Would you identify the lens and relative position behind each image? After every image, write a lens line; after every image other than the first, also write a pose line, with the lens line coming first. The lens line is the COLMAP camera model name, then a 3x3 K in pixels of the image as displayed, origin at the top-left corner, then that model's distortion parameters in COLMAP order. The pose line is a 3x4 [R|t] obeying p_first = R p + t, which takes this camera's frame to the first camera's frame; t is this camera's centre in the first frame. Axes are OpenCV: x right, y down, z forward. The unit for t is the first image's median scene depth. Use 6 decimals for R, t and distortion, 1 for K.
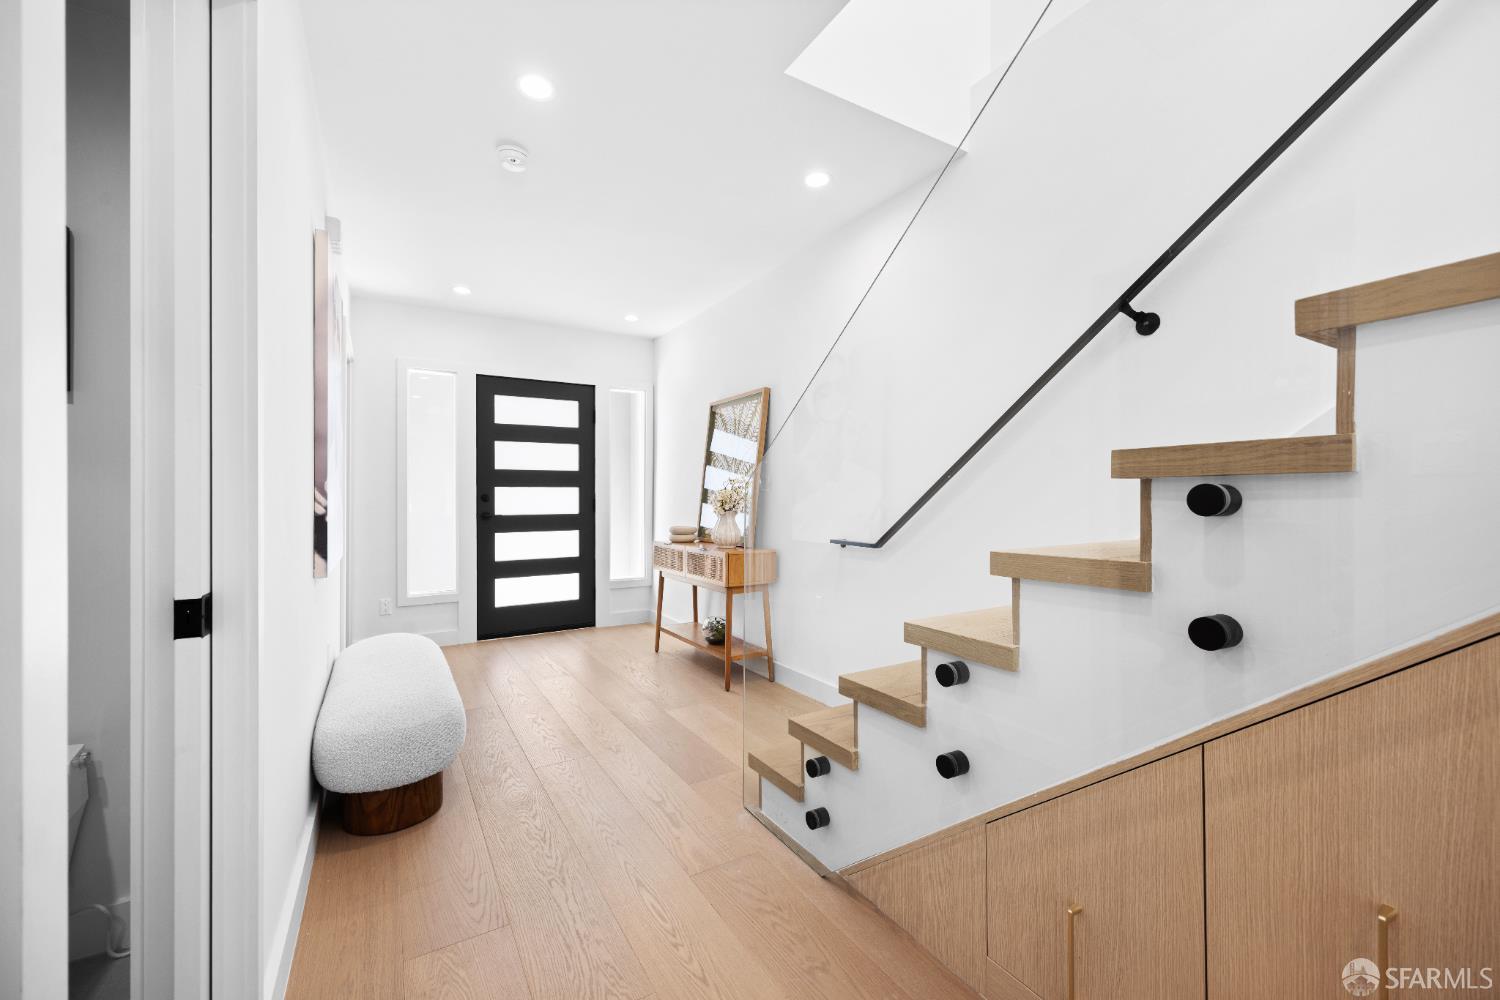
lens RADIAL K [[568.6, 0, 747.3], [0, 568.6, 495.9], [0, 0, 1]] dist [-0.002479, -0.000464]
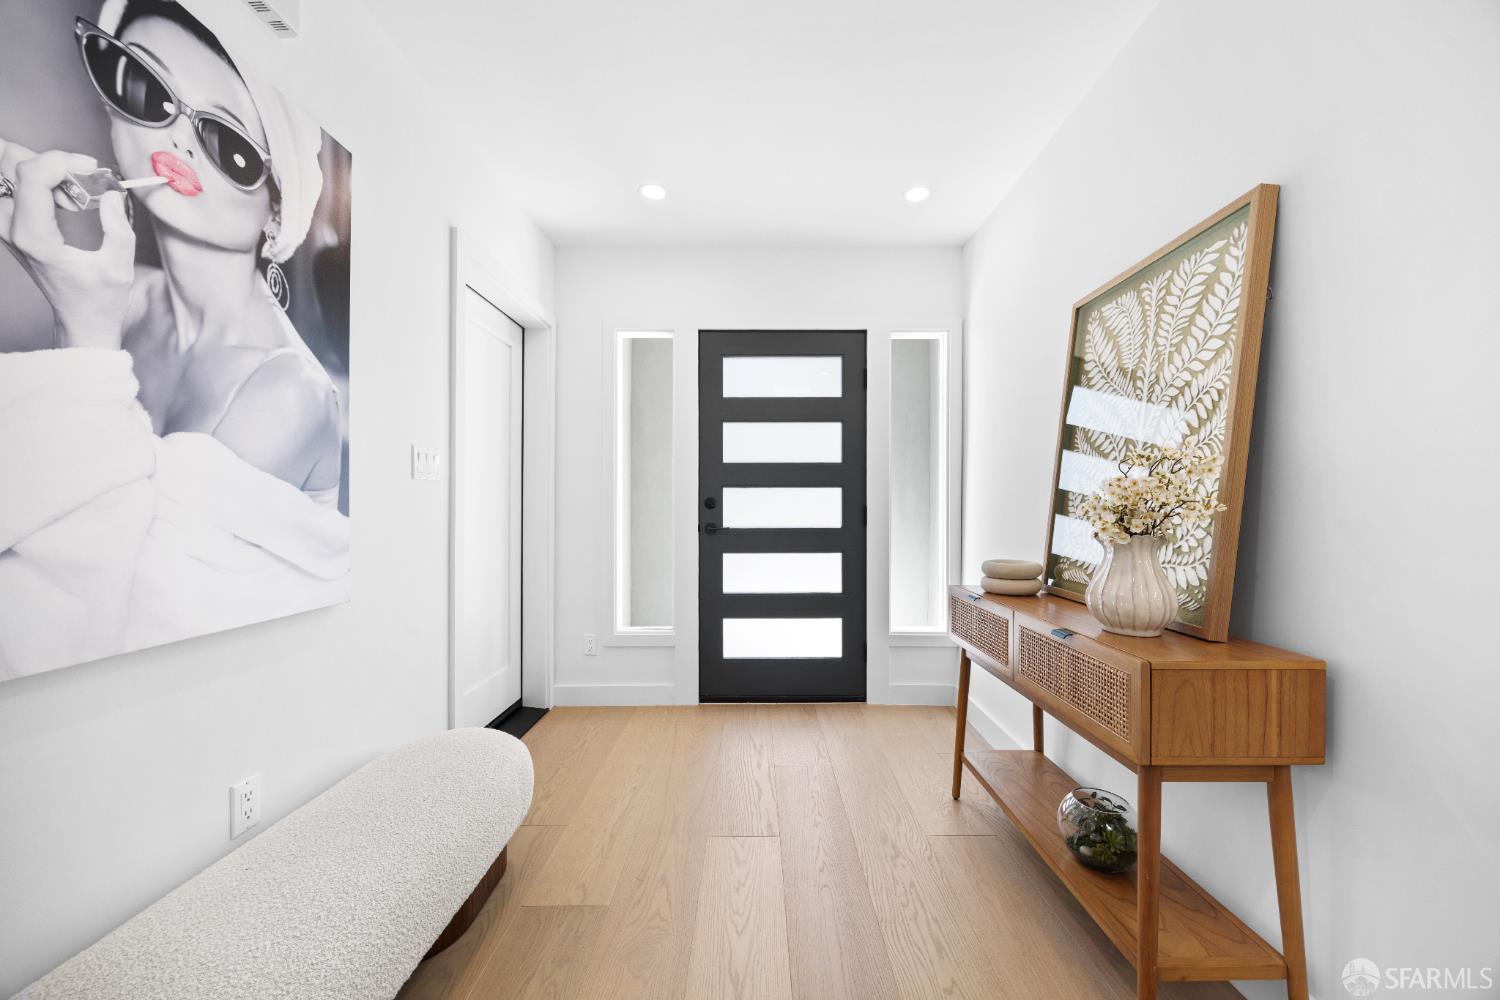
lens RADIAL K [[599.8, 0, 745.7], [0, 599.8, 501.4], [0, 0, 1]] dist [-0.001687, -0.000209]
pose [[0.857624, 0.000620, -0.514277, -0.038165], [-0.003305, 0.999985, -0.004307, 0.004438], [0.514267, 0.005393, 0.857613, 0.382162]]
